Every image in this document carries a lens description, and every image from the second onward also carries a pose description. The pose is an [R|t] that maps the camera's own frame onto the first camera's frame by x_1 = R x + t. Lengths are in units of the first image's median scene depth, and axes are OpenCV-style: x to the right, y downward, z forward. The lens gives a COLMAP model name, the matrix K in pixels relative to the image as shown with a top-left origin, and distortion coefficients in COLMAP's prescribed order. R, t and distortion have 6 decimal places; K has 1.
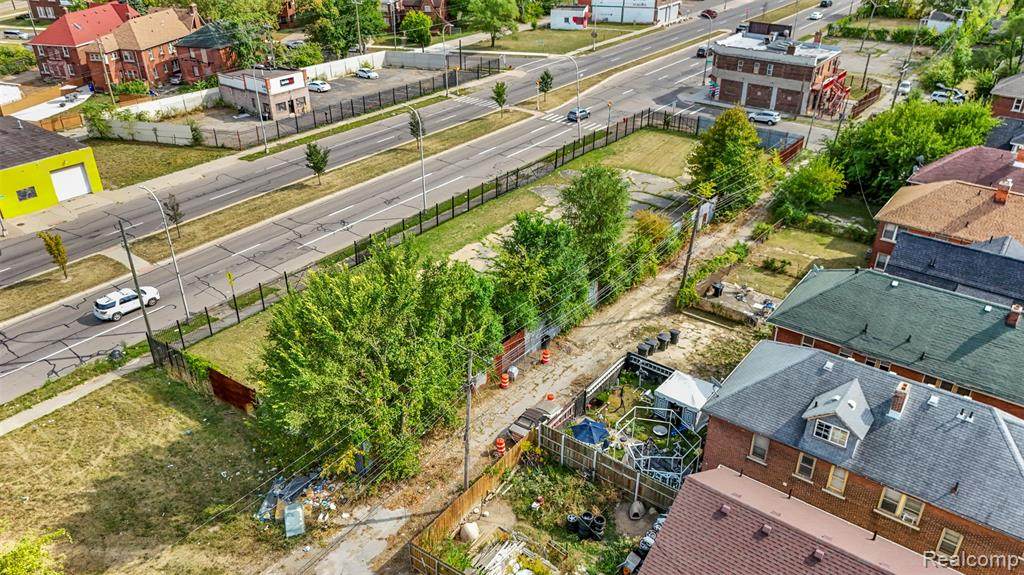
lens RADIAL K [[744.5, 0, 518.4], [0, 744.5, 313.8], [0, 0, 1]] dist [0.072769, -0.089826]
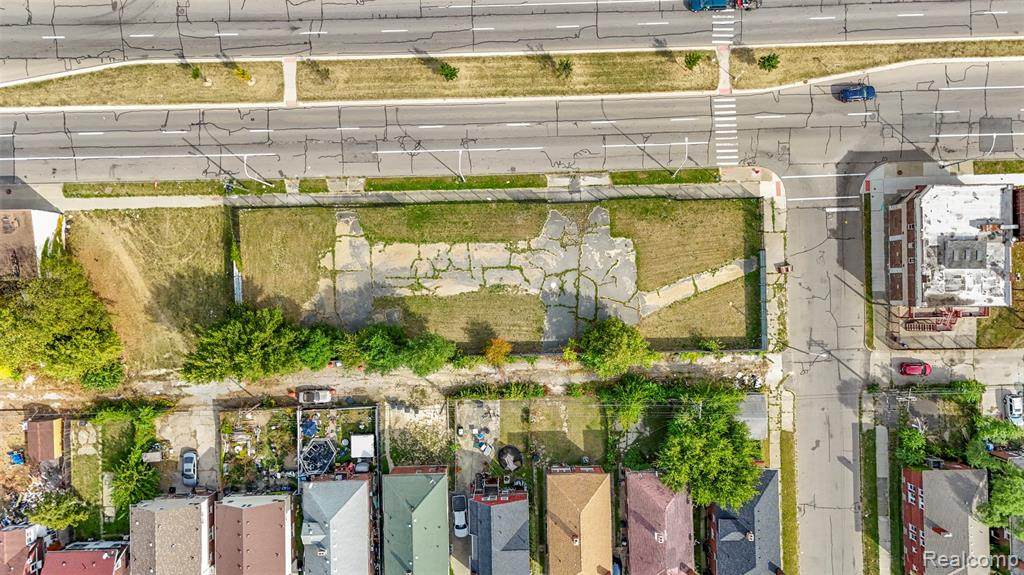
lens RADIAL K [[744.5, 0, 518.4], [0, 744.5, 313.8], [0, 0, 1]] dist [0.072769, -0.089826]
pose [[0.622656, 0.782495, 0.001026, 0.090857], [-0.398647, 0.316088, 0.860912, -0.928931], [0.673335, -0.536461, 0.508753, 0.181108]]
